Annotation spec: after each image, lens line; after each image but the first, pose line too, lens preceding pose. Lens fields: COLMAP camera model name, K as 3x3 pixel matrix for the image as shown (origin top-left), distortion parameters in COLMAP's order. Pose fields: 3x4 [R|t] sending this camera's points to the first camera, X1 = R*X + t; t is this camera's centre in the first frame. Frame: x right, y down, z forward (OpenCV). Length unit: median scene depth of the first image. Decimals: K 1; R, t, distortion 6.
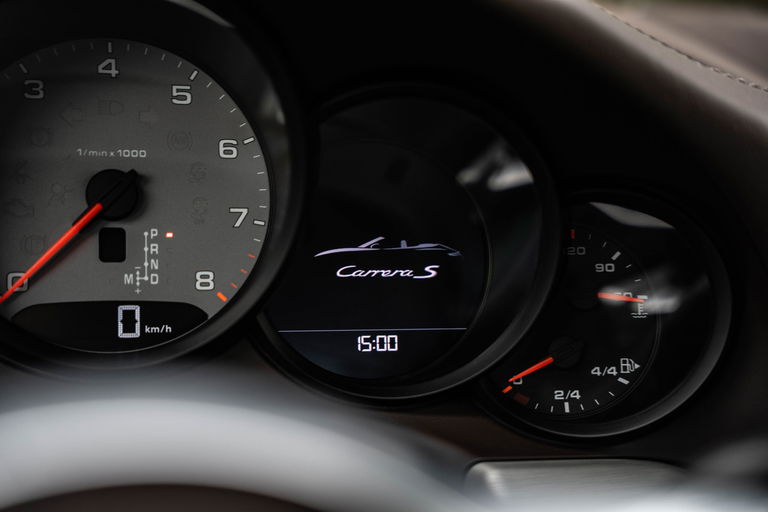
lens RADIAL K [[1225.0, 0, 369.4], [0, 1225.0, 253.1], [0, 0, 1]] dist [0.276097, 0.000000]
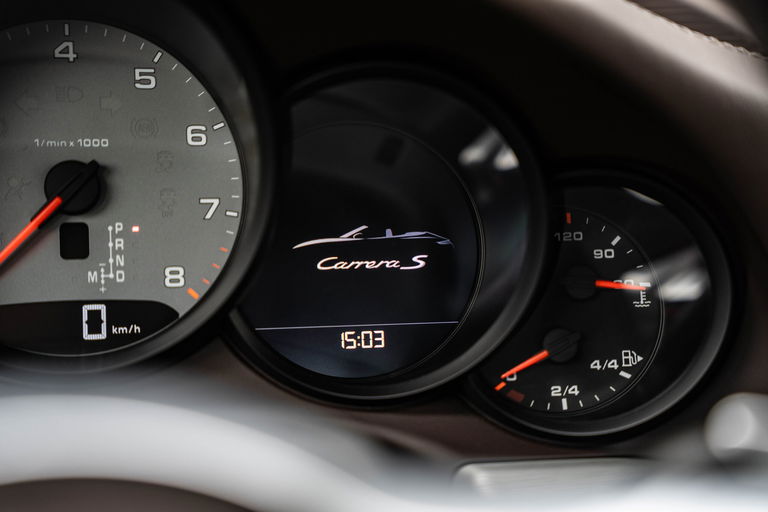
lens RADIAL K [[1423.7, 0, 383.4], [0, 1423.7, 255.0], [0, 0, 1]] dist [0.338339, 0.000000]
pose [[0.999357, -0.020904, -0.029133, 0.057145], [0.021390, 0.999636, 0.016456, -0.008774], [0.028779, -0.017069, 0.999440, -0.086586]]
